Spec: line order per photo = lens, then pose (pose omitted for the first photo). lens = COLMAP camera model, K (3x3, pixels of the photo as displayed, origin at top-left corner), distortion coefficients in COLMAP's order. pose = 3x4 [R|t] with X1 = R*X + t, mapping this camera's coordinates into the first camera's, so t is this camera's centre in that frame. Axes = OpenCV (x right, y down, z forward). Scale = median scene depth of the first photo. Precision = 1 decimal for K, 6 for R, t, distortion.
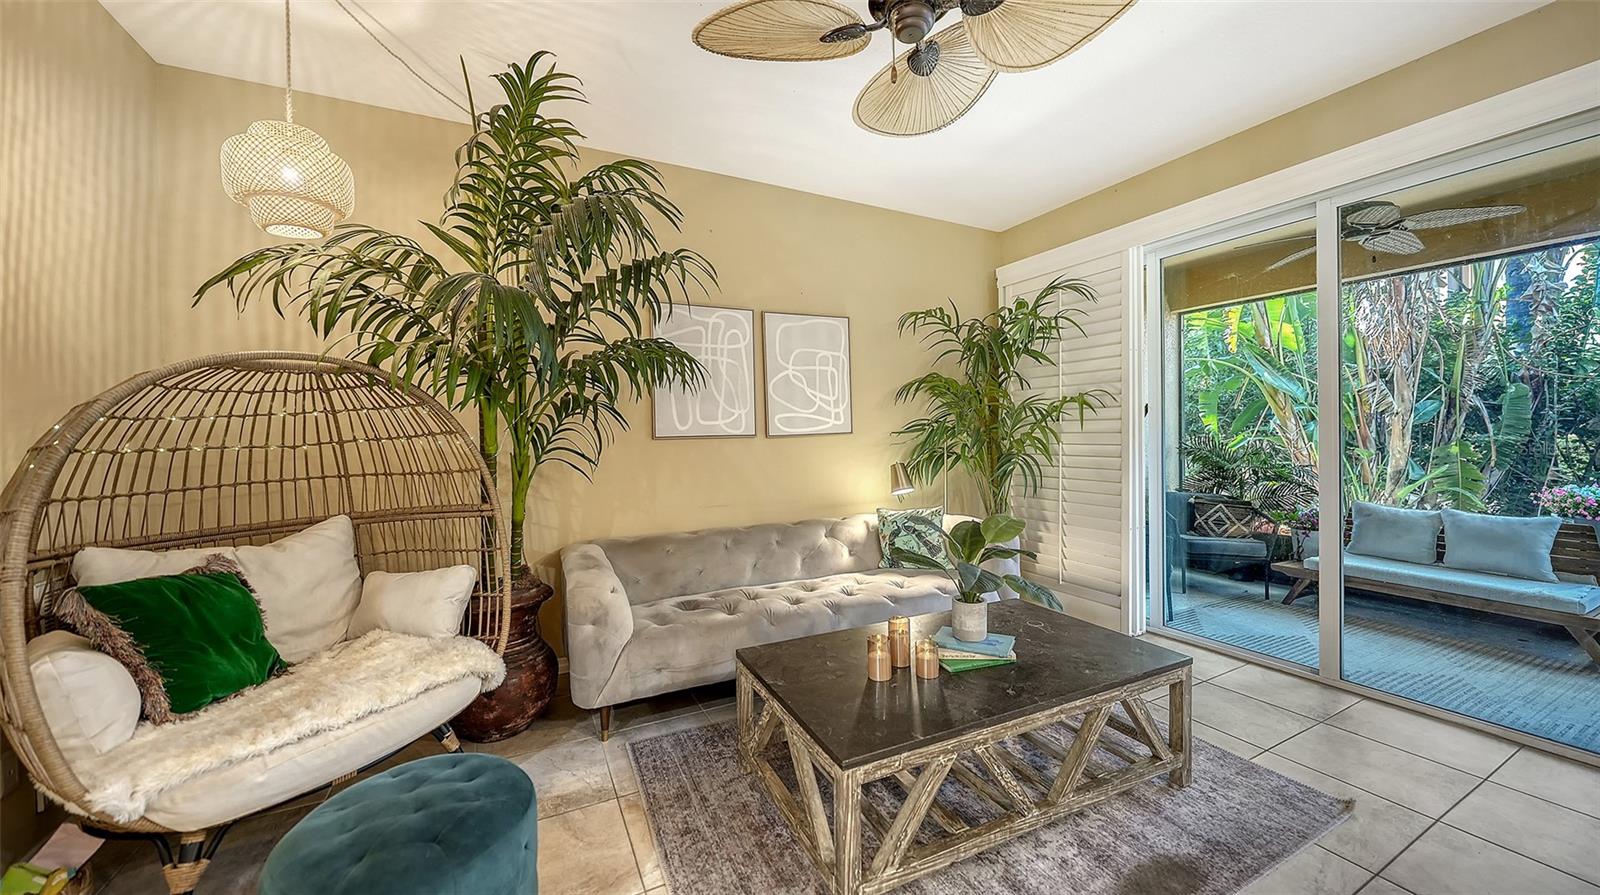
lens RADIAL K [[607.7, 0, 797.8], [0, 607.7, 419.4], [0, 0, 1]] dist [-0.004530, 0.000314]
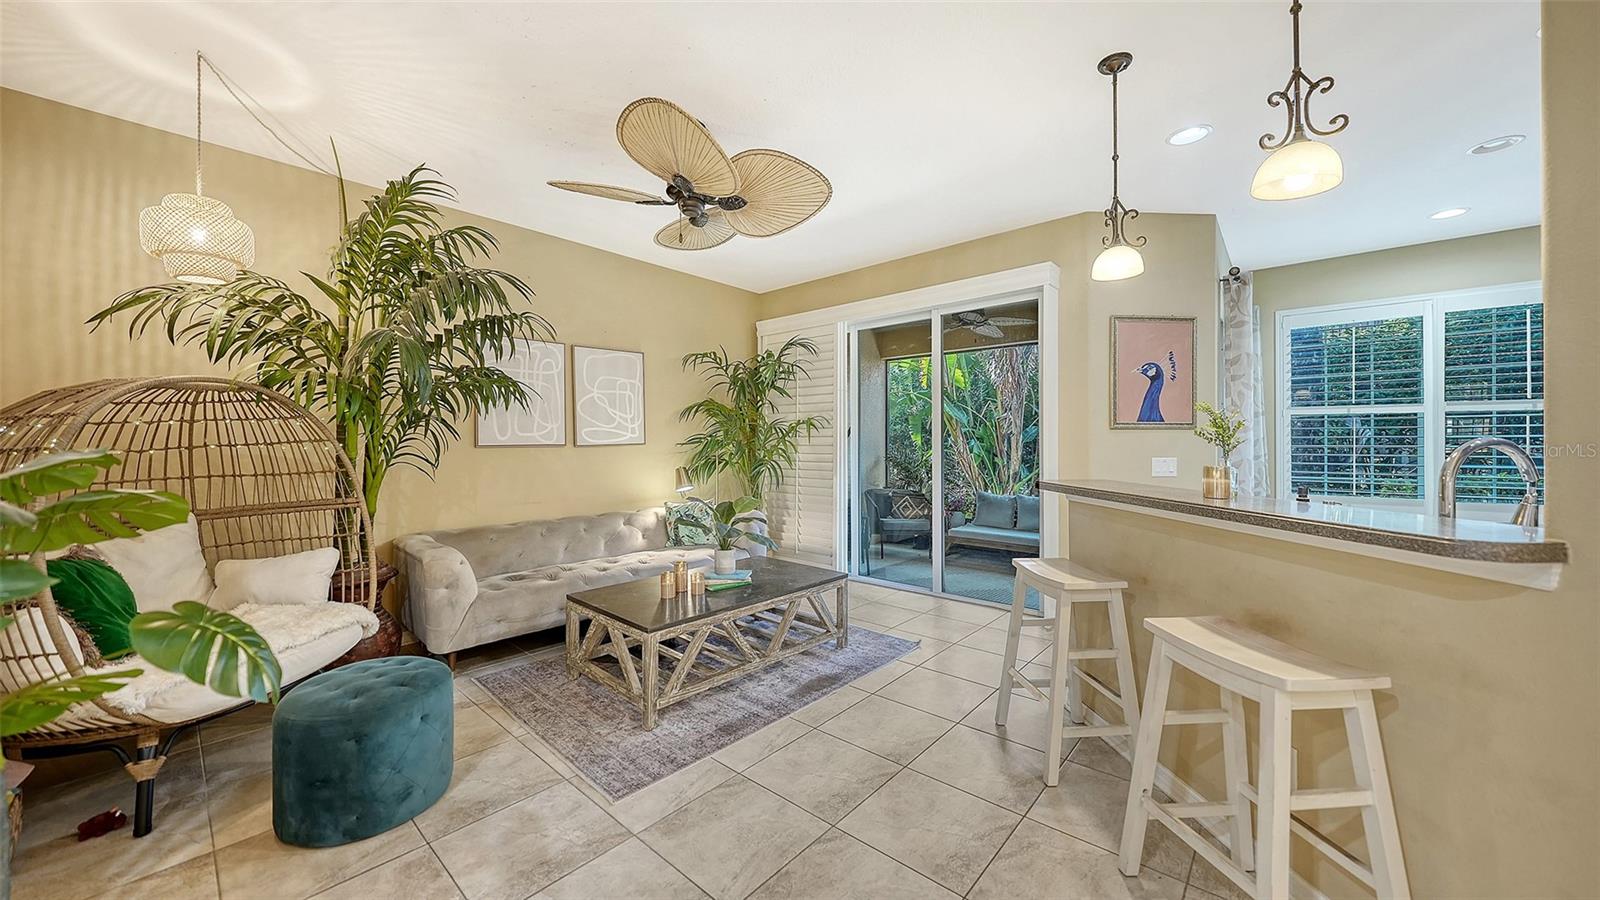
lens RADIAL K [[592.7, 0, 816.1], [0, 592.7, 417.5], [0, 0, 1]] dist [-0.000351, 0.000205]
pose [[0.922321, 0.027611, 0.385437, -0.081258], [-0.019003, 0.999478, -0.026126, -0.010174], [-0.385957, 0.016772, 0.922364, -0.398187]]
